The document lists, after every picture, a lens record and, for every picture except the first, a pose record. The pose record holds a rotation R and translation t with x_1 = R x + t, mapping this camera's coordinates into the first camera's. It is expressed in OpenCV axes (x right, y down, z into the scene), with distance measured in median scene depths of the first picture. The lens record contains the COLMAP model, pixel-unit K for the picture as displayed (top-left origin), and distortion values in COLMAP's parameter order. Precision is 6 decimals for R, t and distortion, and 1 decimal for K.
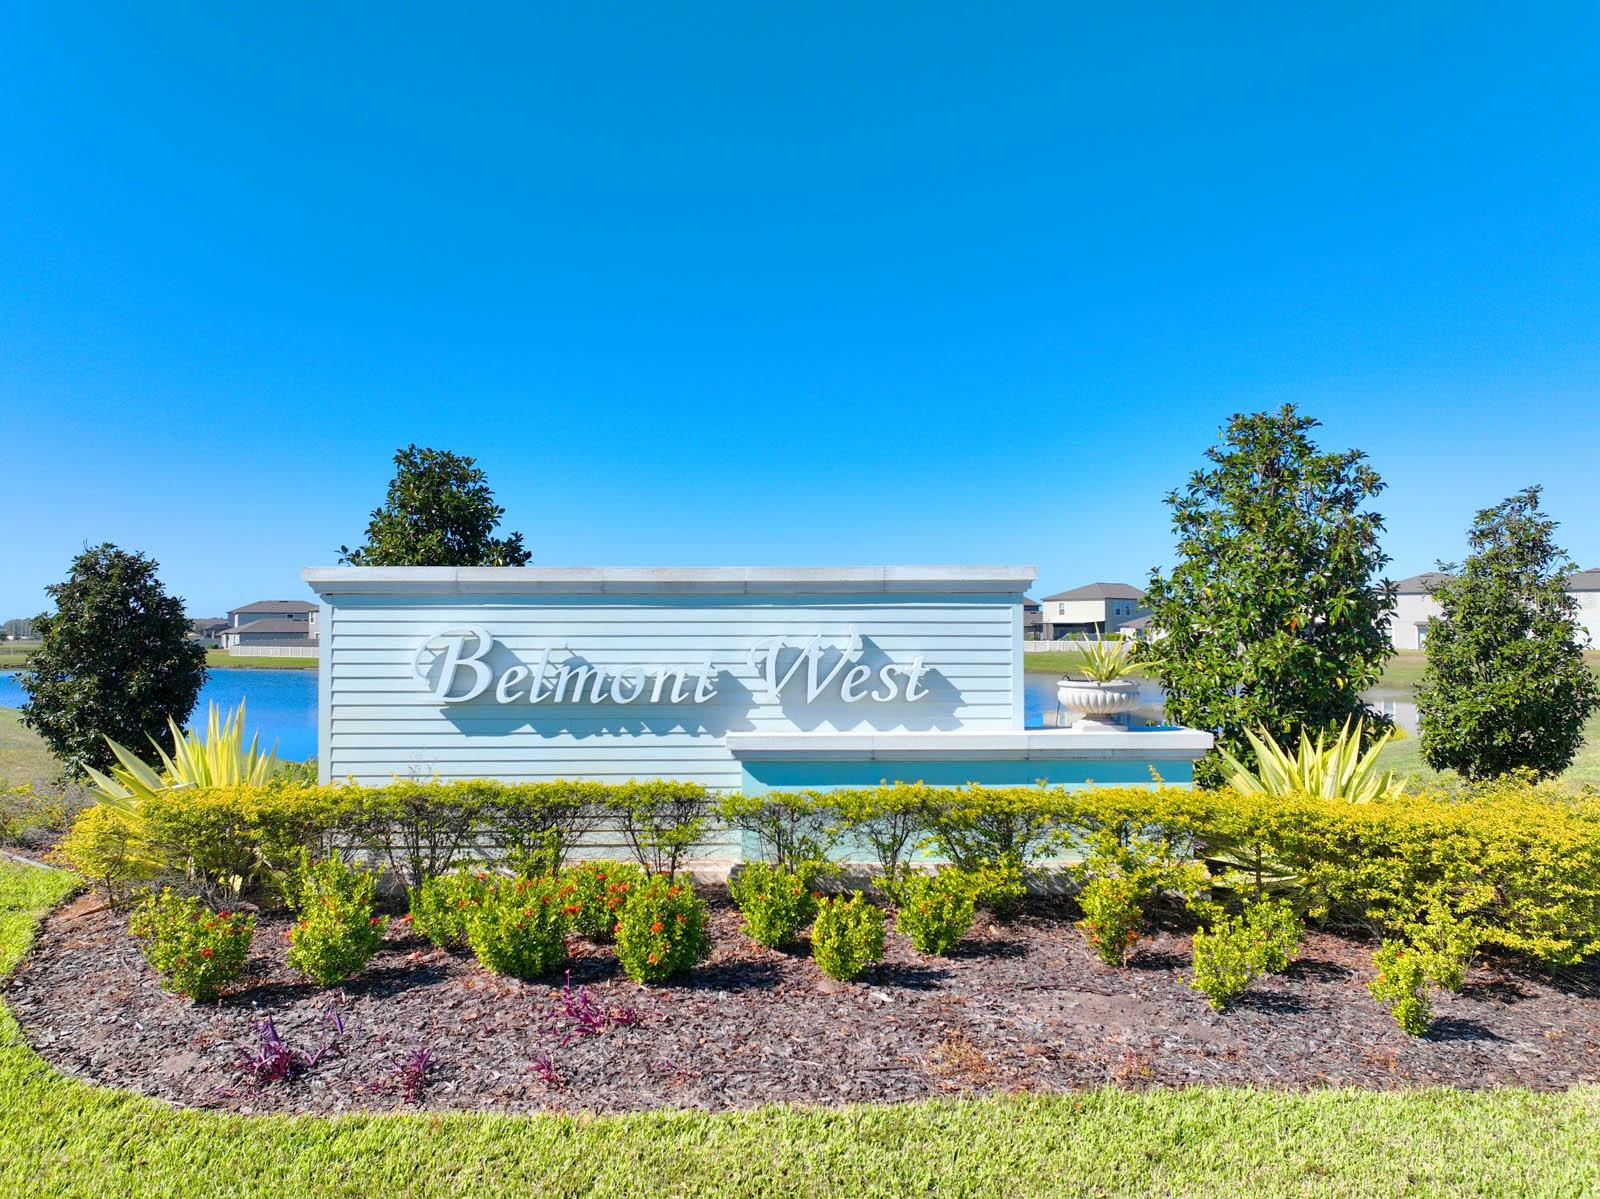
lens RADIAL K [[1127.3, 0, 796.0], [0, 1127.3, 596.6], [0, 0, 1]] dist [0.005083, 0.008079]
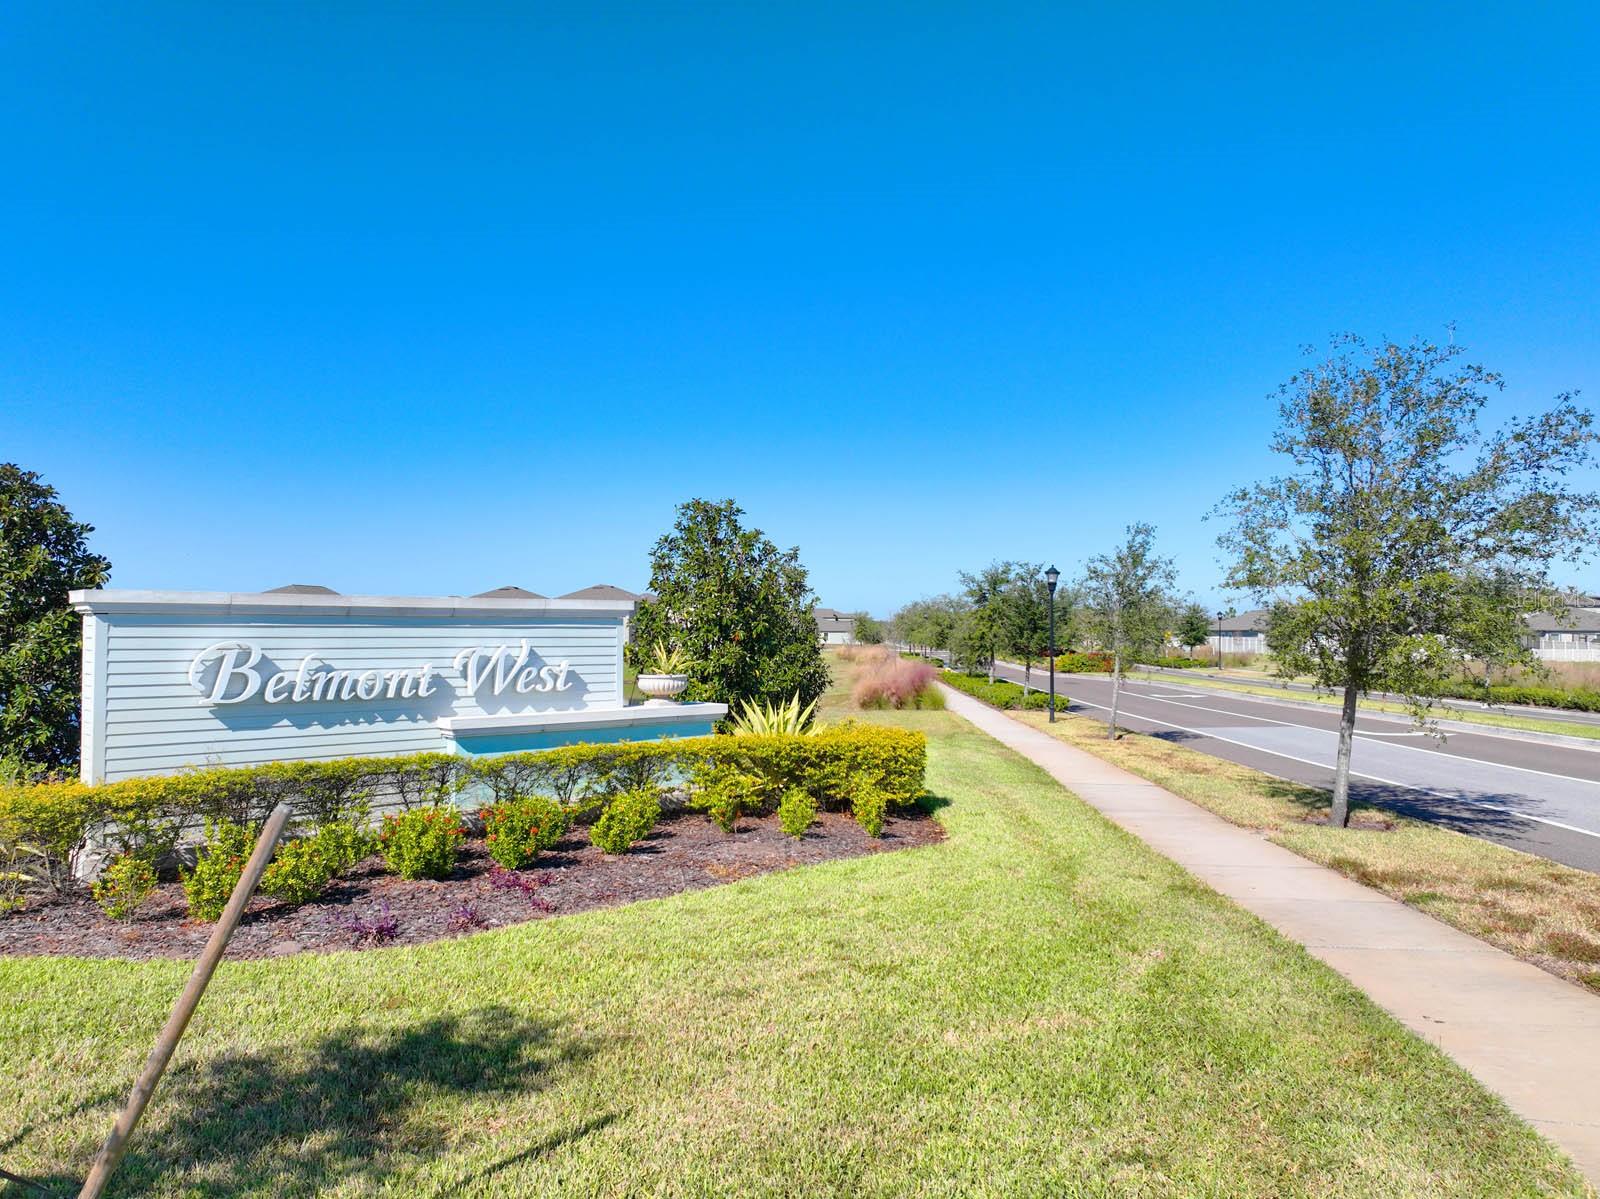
lens RADIAL K [[1127.3, 0, 796.1], [0, 1127.3, 601.4], [0, 0, 1]] dist [0.005083, 0.008079]
pose [[0.756912, 0.019827, 0.653216, -0.633189], [-0.022073, 0.999745, -0.004768, -0.024516], [-0.653144, -0.010809, 0.757156, -0.322400]]
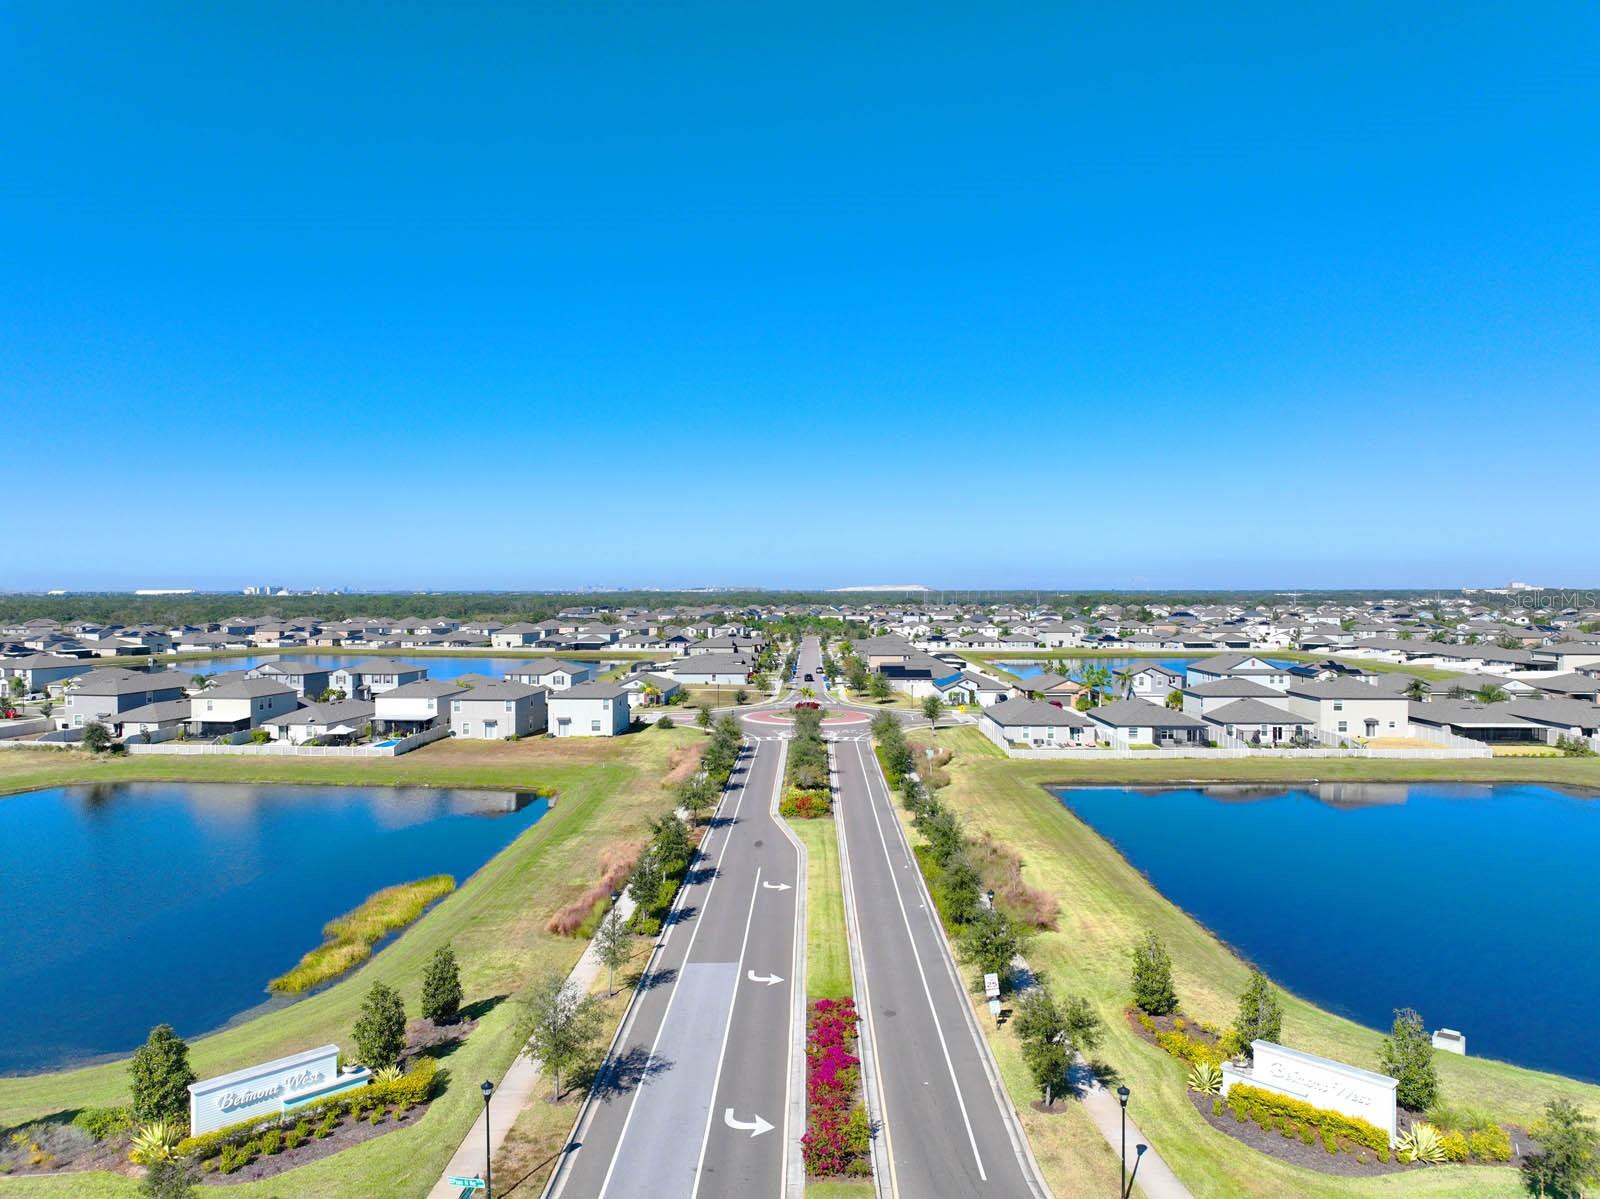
lens RADIAL K [[1127.3, 0, 799.3], [0, 1127.3, 595.9], [0, 0, 1]] dist [0.005083, 0.008079]
pose [[0.734487, -0.011387, 0.678527, -1.850661], [-0.005479, 0.999727, 0.022707, -2.368393], [-0.678601, -0.020396, 0.734224, -4.514785]]
